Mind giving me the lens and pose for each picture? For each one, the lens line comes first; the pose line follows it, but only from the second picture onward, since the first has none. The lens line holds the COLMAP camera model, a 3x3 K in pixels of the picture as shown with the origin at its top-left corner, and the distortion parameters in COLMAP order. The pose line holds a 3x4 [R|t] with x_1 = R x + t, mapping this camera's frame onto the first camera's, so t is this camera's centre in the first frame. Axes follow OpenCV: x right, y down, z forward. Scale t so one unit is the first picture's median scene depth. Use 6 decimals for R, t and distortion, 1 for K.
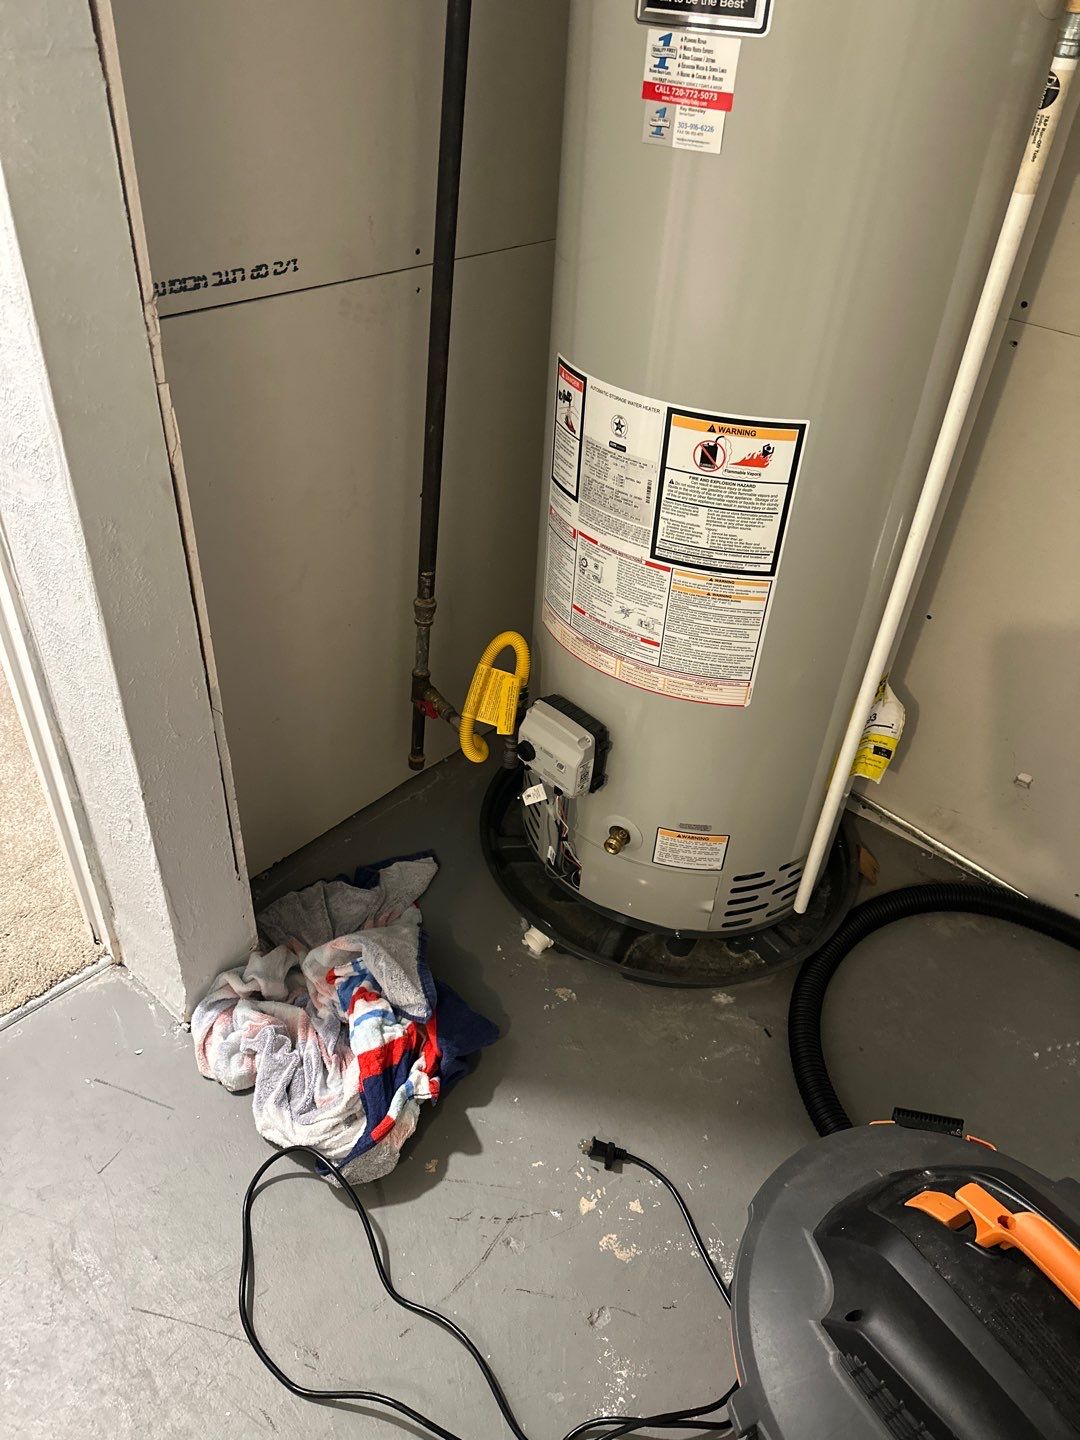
lens RADIAL K [[999.3, 0, 542.1], [0, 999.3, 720.2], [0, 0, 1]] dist [0.058205, -0.065561]
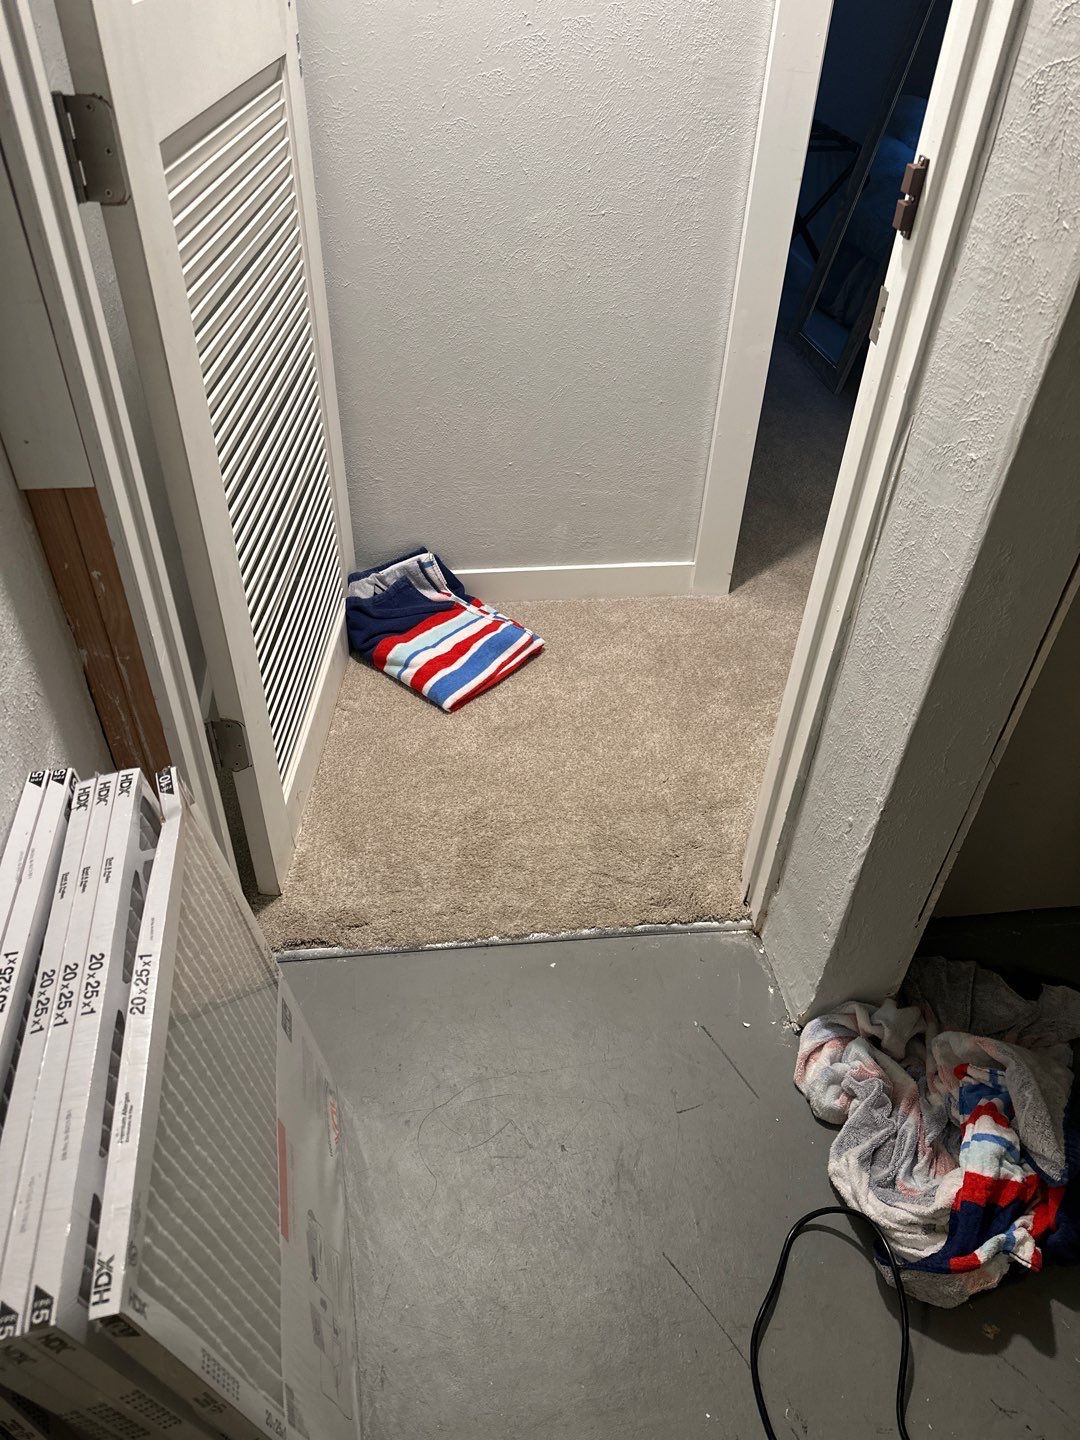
lens RADIAL K [[999.3, 0, 546.5], [0, 999.3, 718.3], [0, 0, 1]] dist [0.058205, -0.065561]
pose [[0.762226, 0.399726, -0.509147, -0.163918], [-0.397056, 0.909922, 0.119952, 0.004240], [0.511232, 0.110730, 0.852280, -0.007973]]
